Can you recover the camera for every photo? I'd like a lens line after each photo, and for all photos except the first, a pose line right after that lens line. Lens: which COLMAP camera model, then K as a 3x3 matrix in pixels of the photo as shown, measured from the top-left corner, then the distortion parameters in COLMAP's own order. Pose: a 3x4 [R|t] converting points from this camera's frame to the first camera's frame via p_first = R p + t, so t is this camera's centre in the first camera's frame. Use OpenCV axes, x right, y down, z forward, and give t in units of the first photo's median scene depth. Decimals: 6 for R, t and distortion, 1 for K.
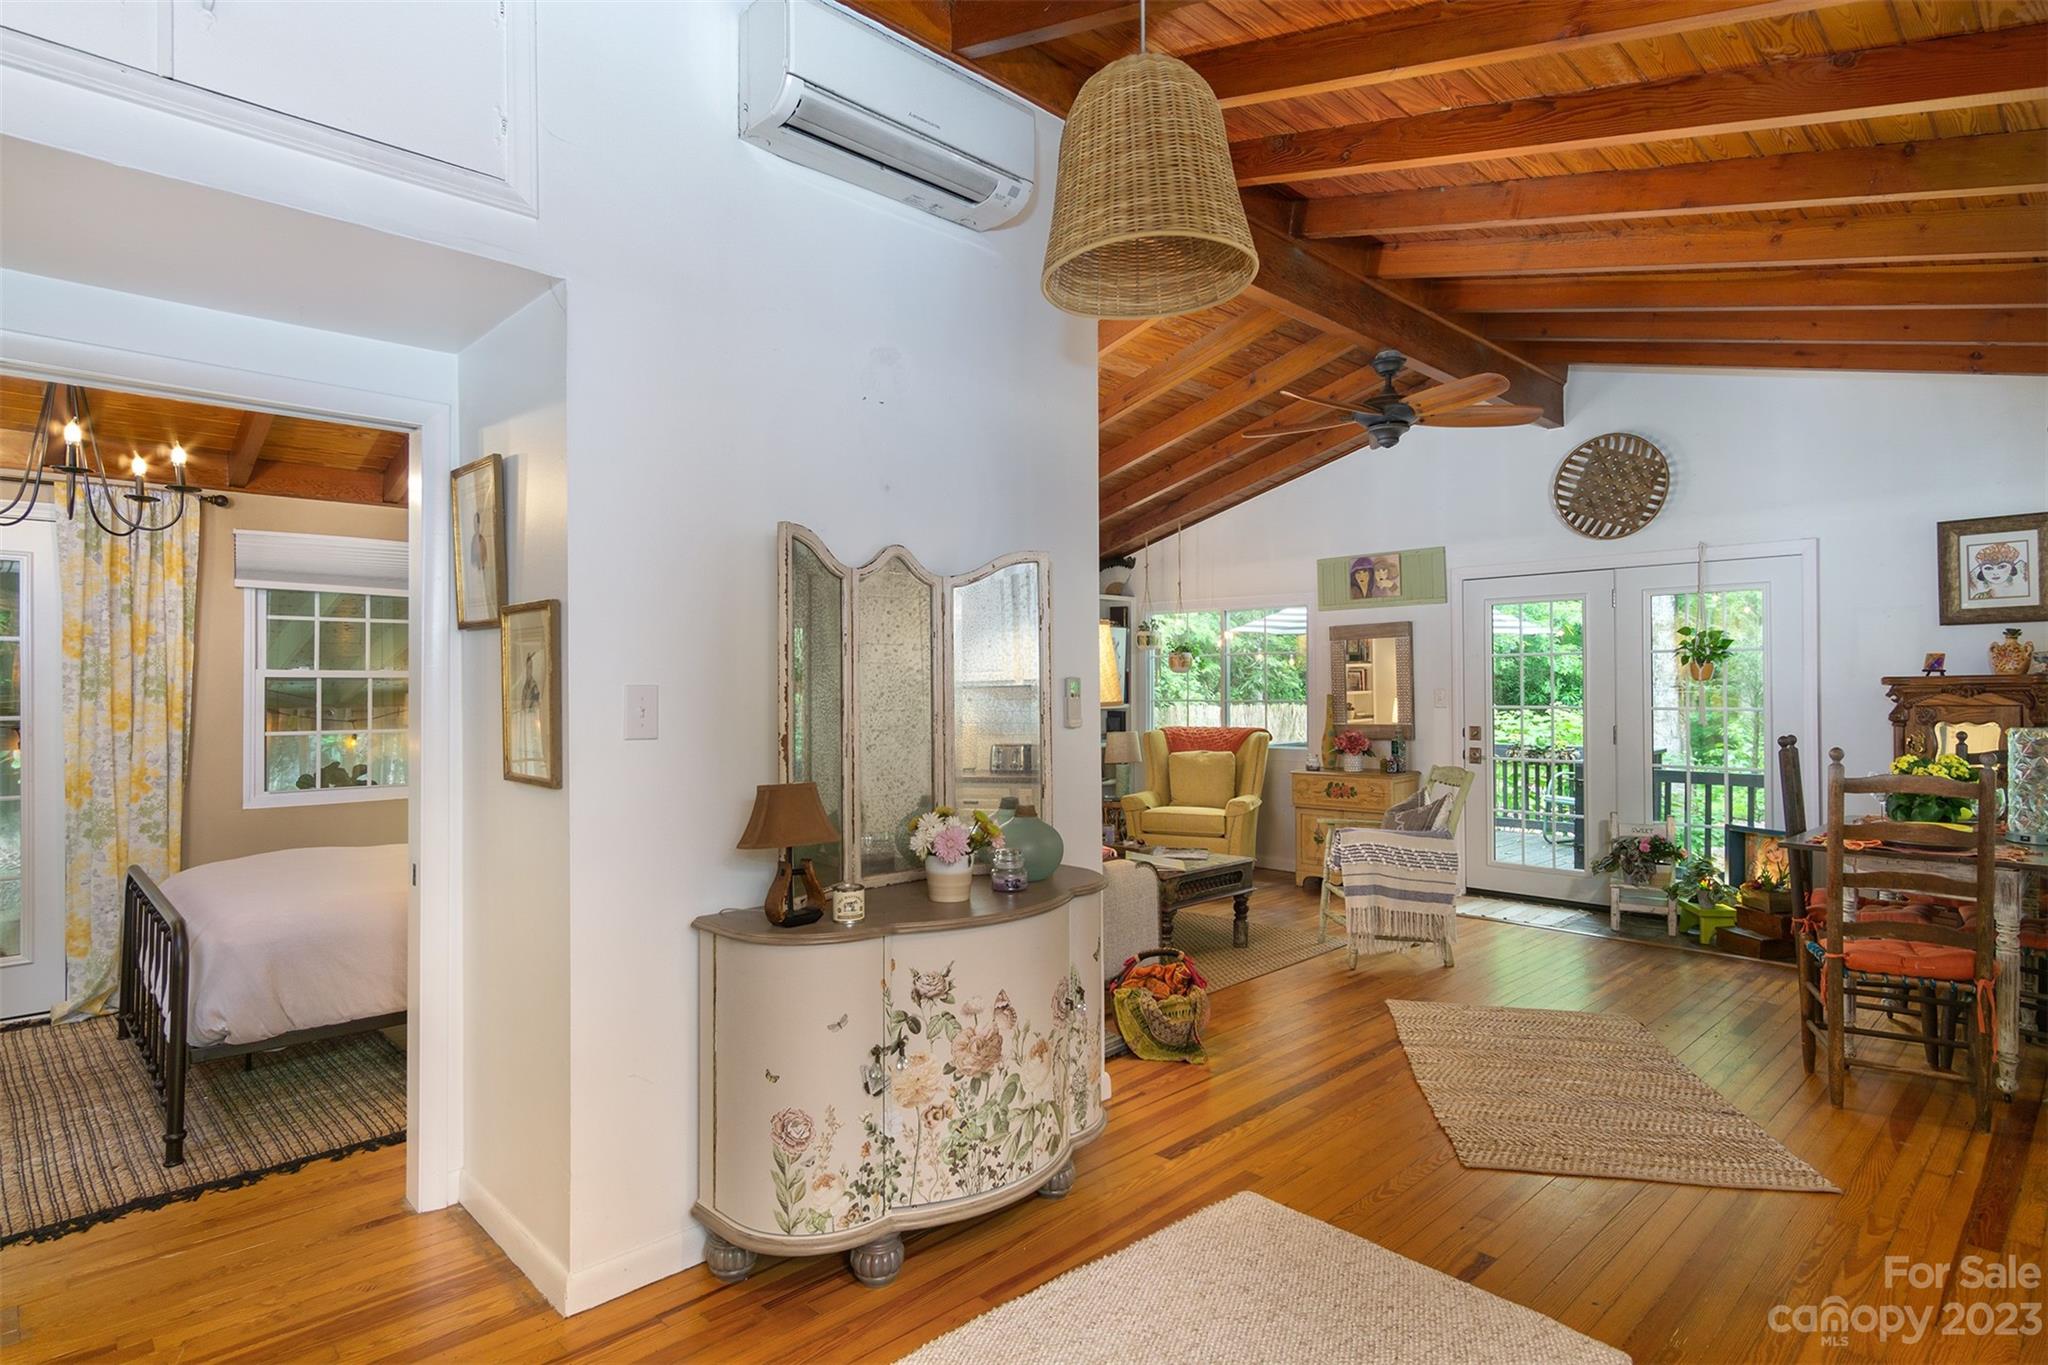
lens RADIAL K [[1091.8, 0, 1014.3], [0, 1091.8, 684.5], [0, 0, 1]] dist [0.005188, 0.003725]
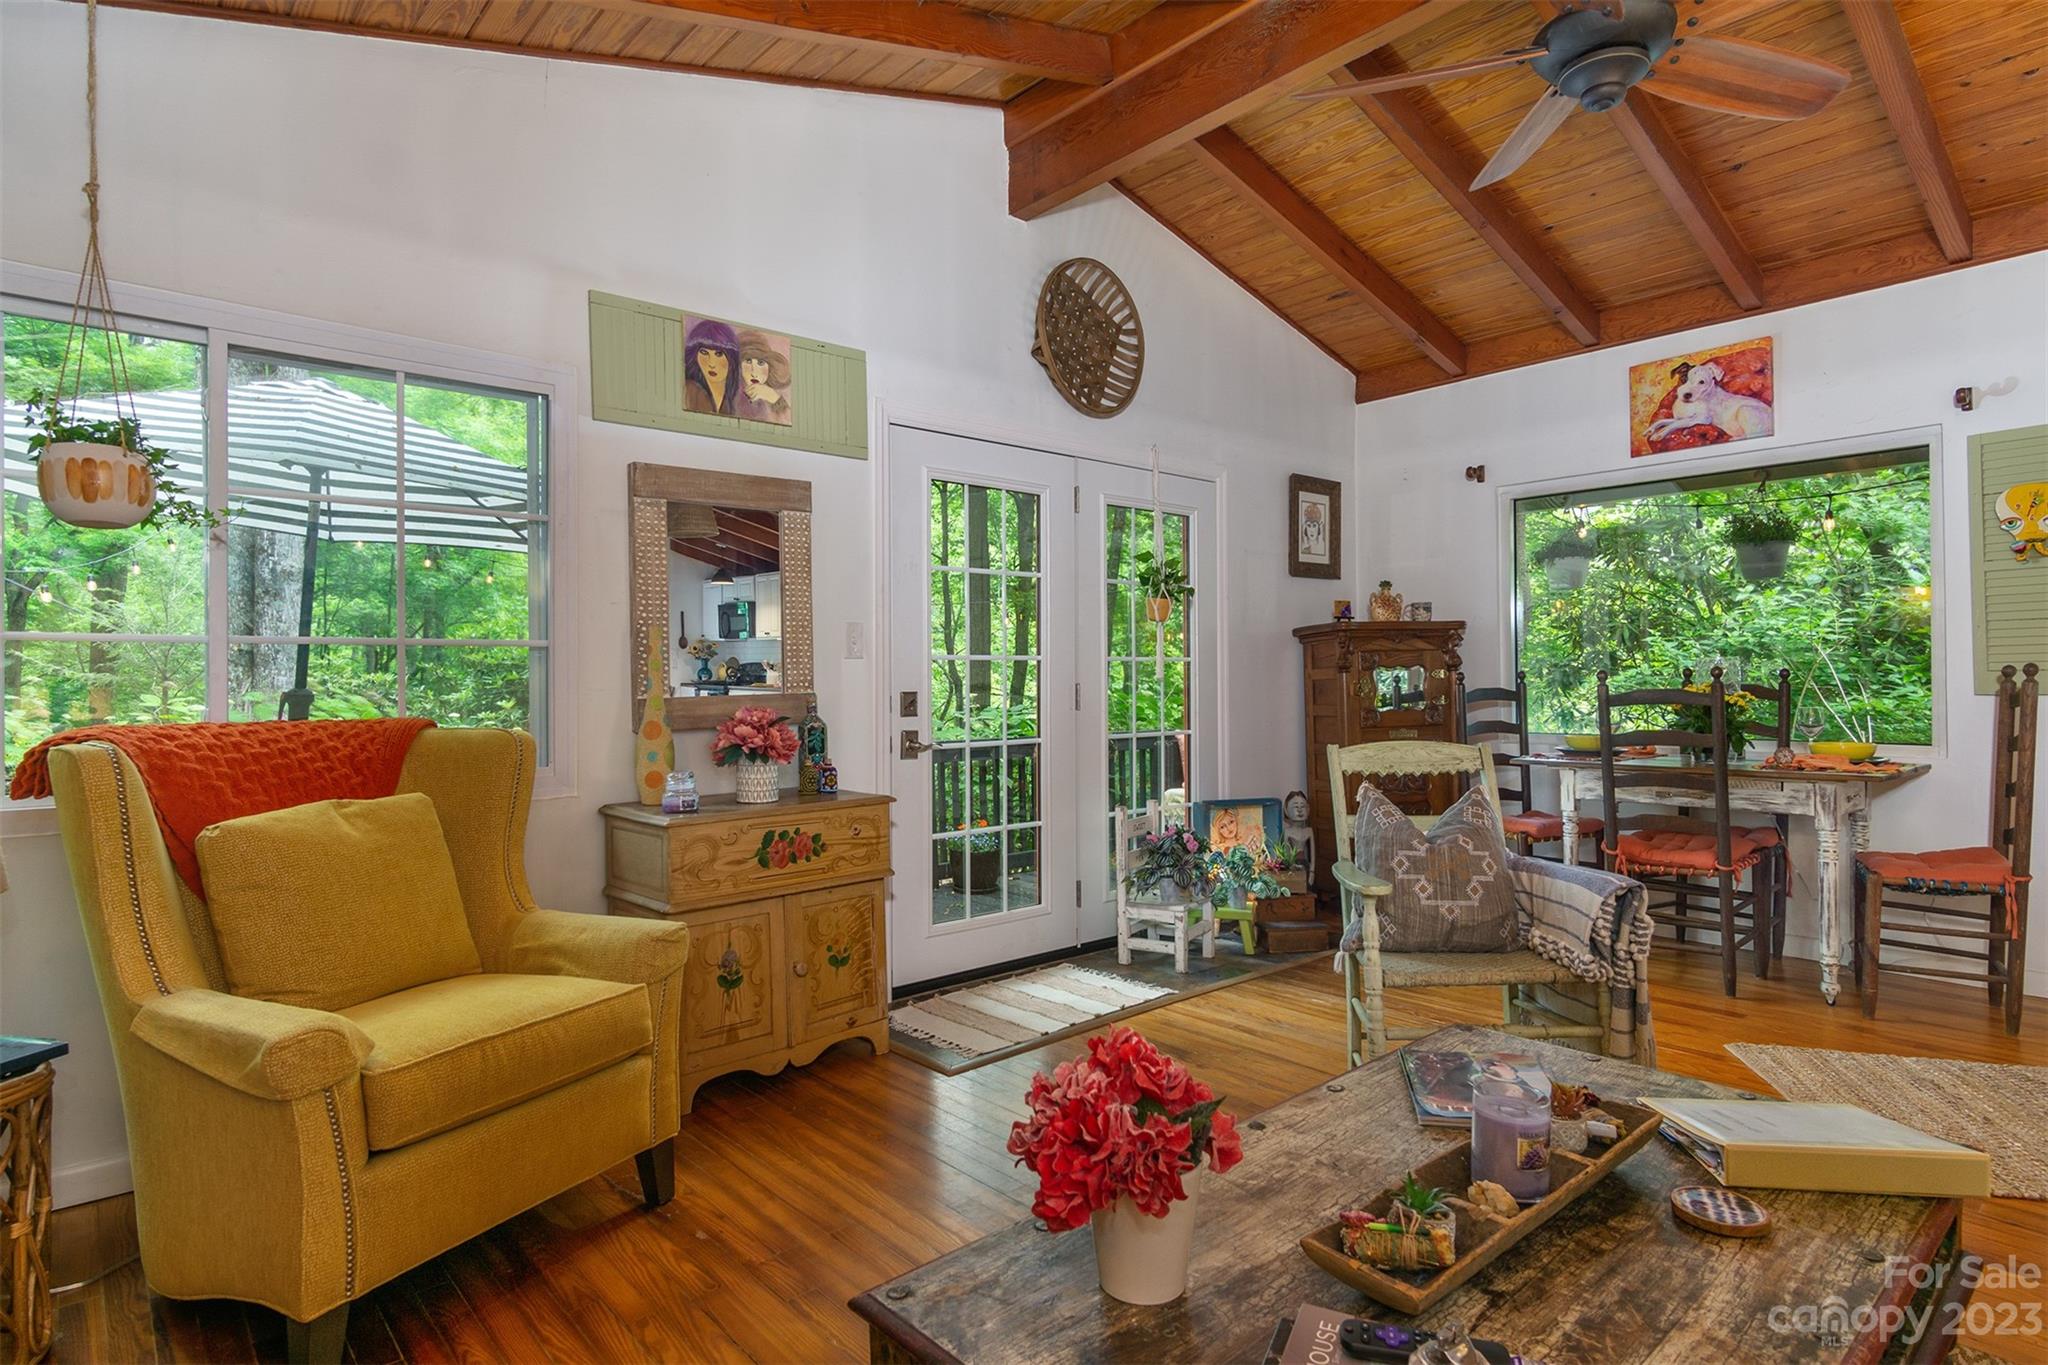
lens RADIAL K [[1091.8, 0, 1033.3], [0, 1091.8, 682.5], [0, 0, 1]] dist [0.005188, 0.003725]
pose [[0.040644, 0.003535, 0.999167, -0.142645], [0.006268, 0.999973, -0.003793, 0.039600], [-0.999154, 0.006417, 0.040620, 1.008621]]
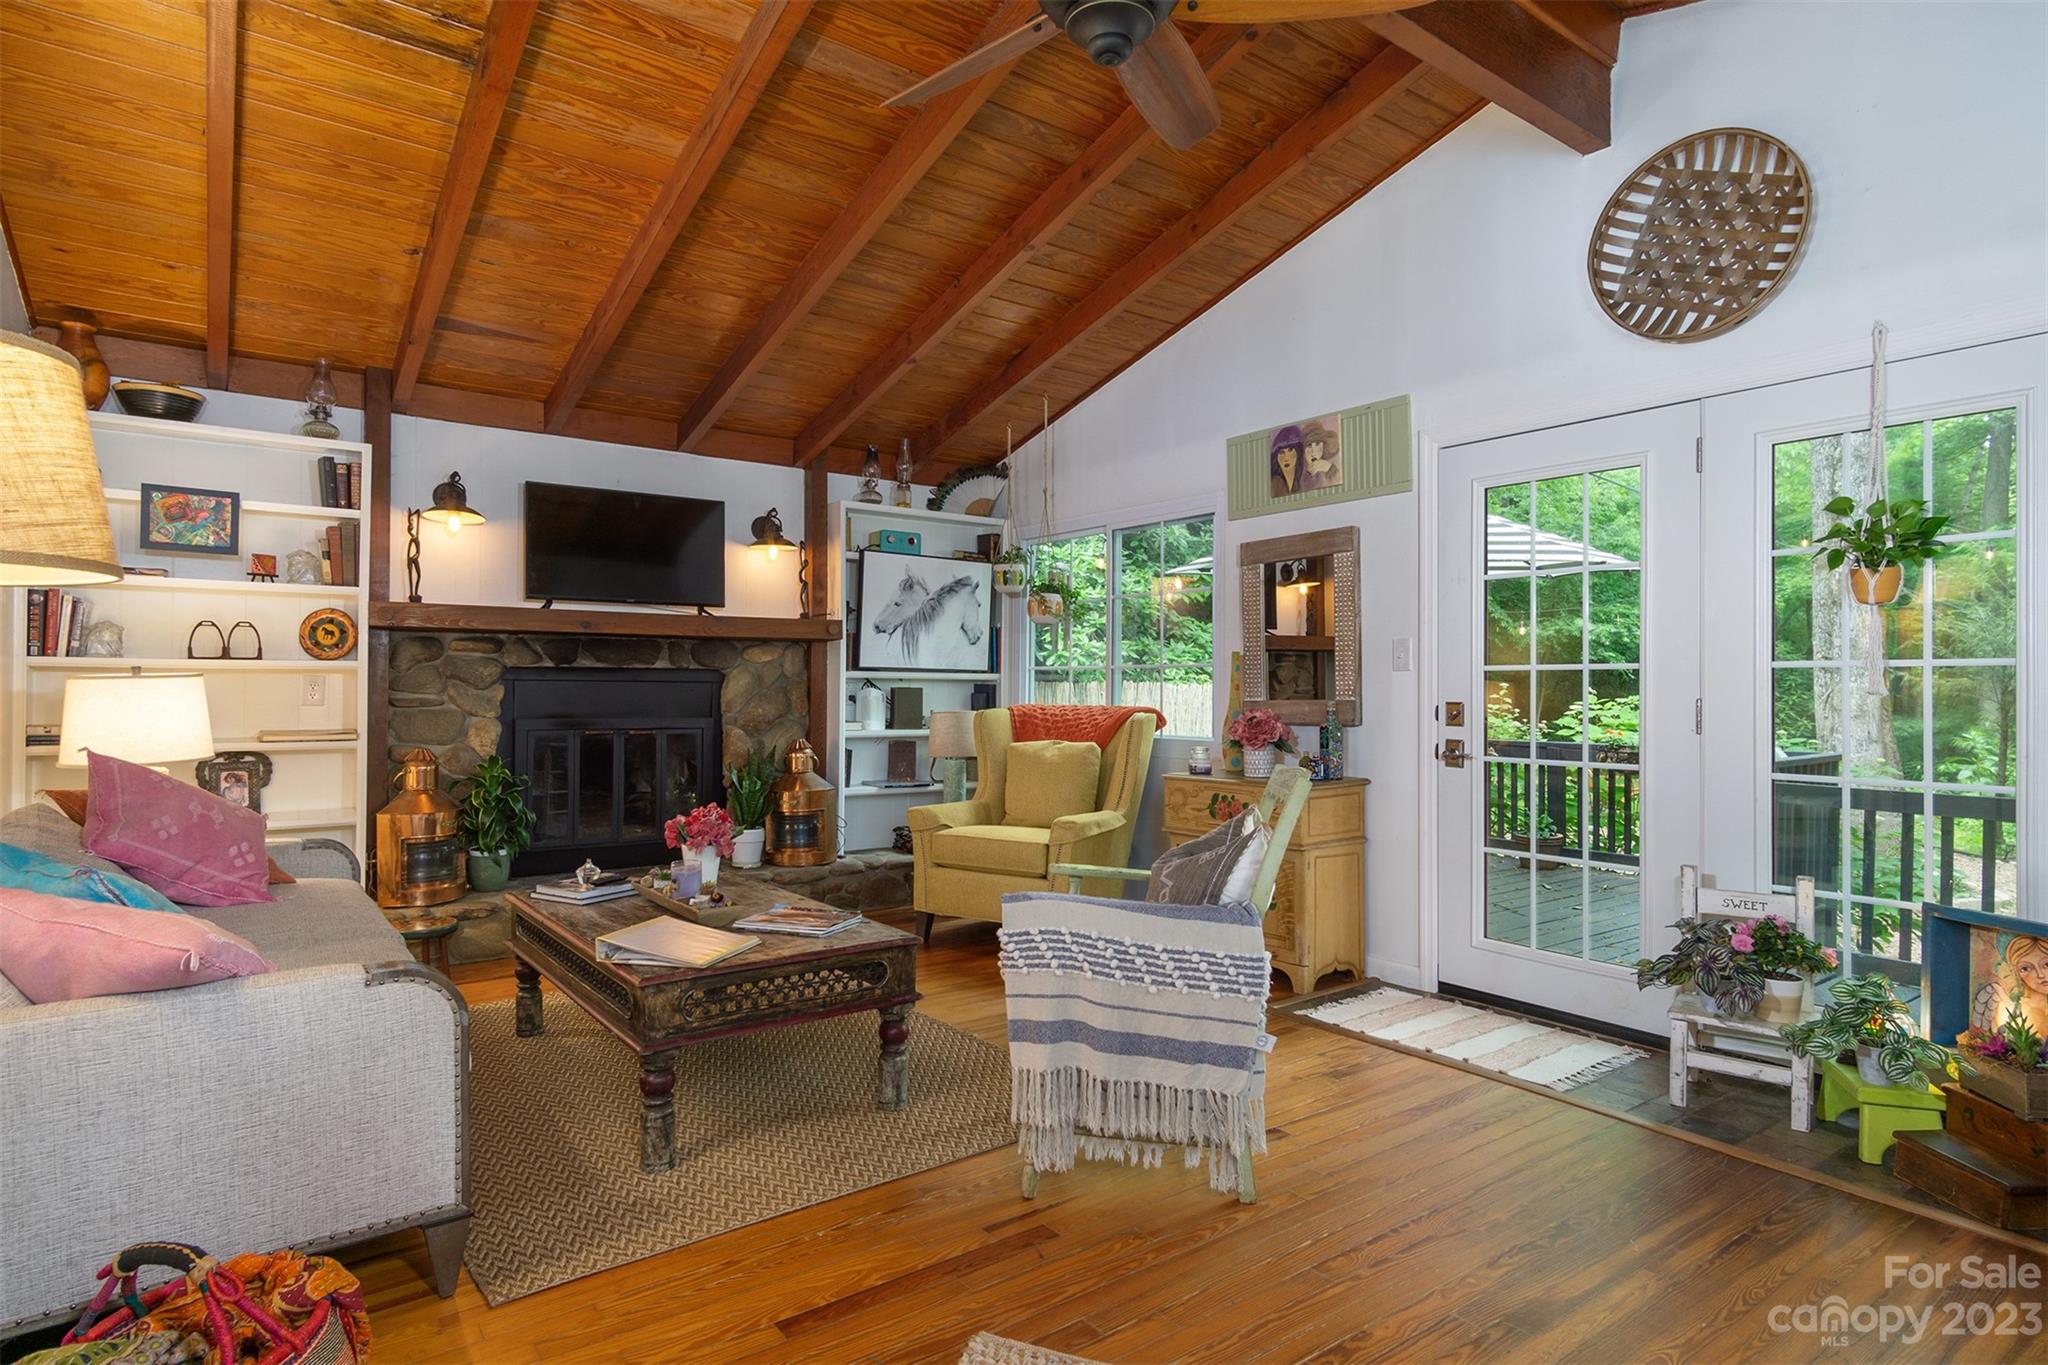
lens RADIAL K [[1091.8, 0, 1026.1], [0, 1091.8, 684.0], [0, 0, 1]] dist [0.005188, 0.003725]
pose [[0.991116, 0.011576, -0.132493, 0.303149], [-0.011854, 0.999929, -0.001310, 0.035418], [0.132468, 0.002869, 0.991183, 0.443732]]
